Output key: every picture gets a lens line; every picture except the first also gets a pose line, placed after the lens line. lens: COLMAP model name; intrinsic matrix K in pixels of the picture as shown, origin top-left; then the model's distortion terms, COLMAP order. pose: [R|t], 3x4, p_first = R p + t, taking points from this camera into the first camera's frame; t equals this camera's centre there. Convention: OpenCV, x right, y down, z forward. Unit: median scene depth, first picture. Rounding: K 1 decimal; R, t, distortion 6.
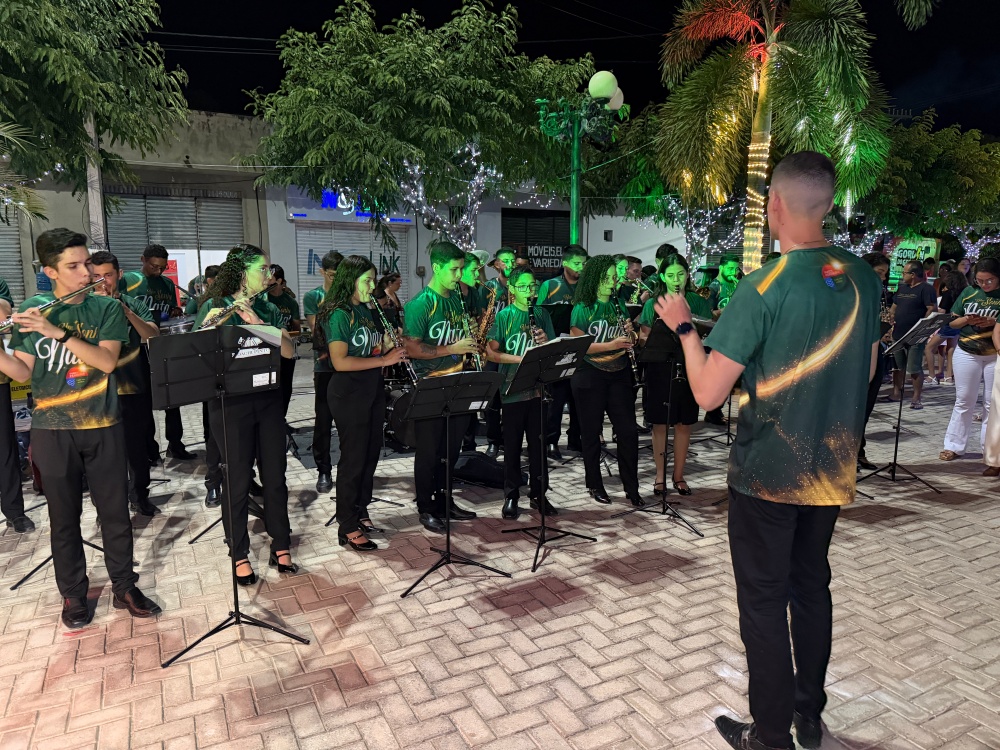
lens RADIAL K [[691.5, 0, 500.0], [0, 691.5, 375.0], [0, 0, 1]] dist [0.099823, -0.158493]
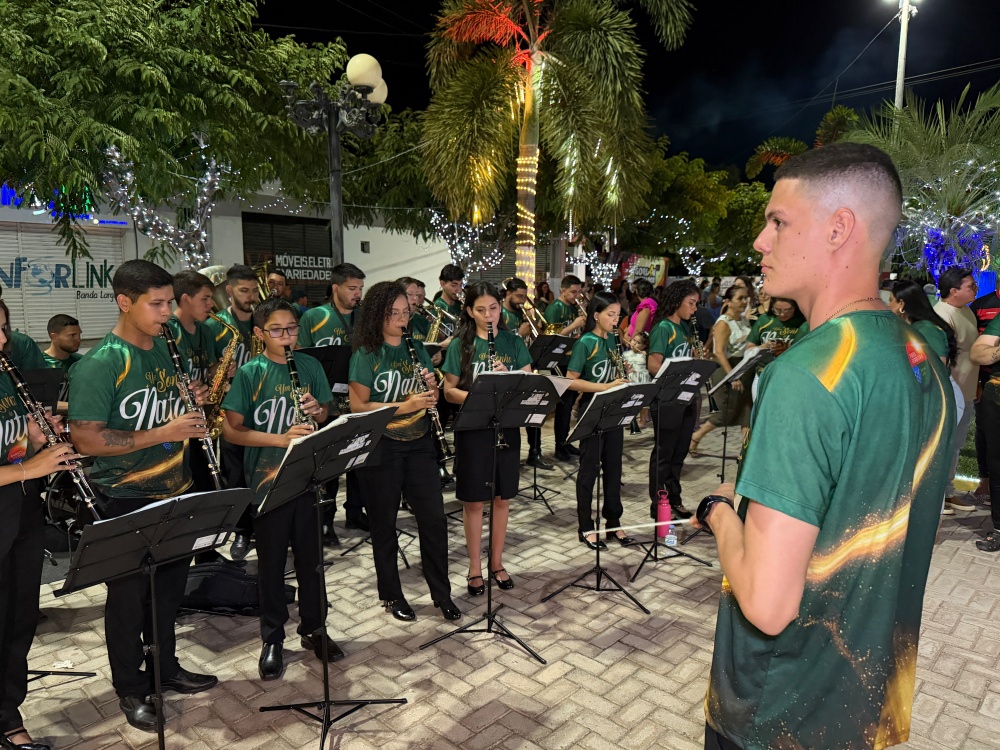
lens RADIAL K [[691.5, 0, 500.0], [0, 691.5, 375.0], [0, 0, 1]] dist [0.099823, -0.158493]
pose [[0.940339, -0.039554, 0.337933, 0.004042], [0.044676, 0.998974, -0.007389, -0.058850], [-0.337294, 0.022045, 0.941141, 0.251767]]
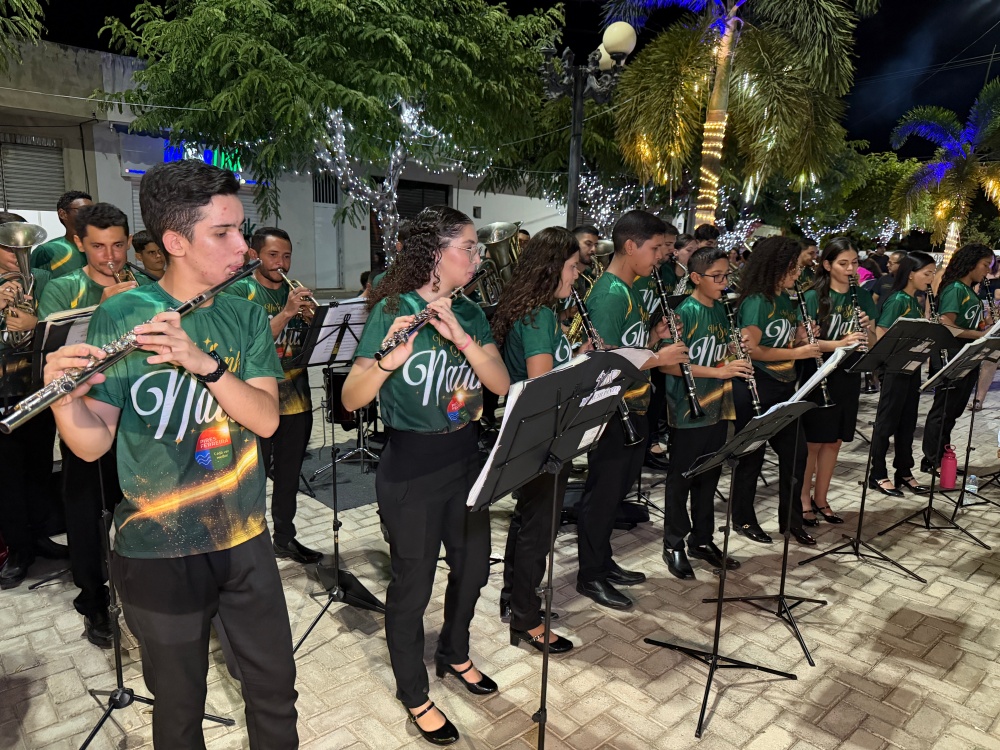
lens RADIAL K [[704.2, 0, 500.0], [0, 704.2, 375.0], [0, 0, 1]] dist [0.003011, -0.003382]
pose [[0.966796, -0.018831, 0.254853, -0.332159], [0.010736, 0.999394, 0.033117, -0.039476], [-0.255322, -0.029281, 0.966413, 0.267605]]
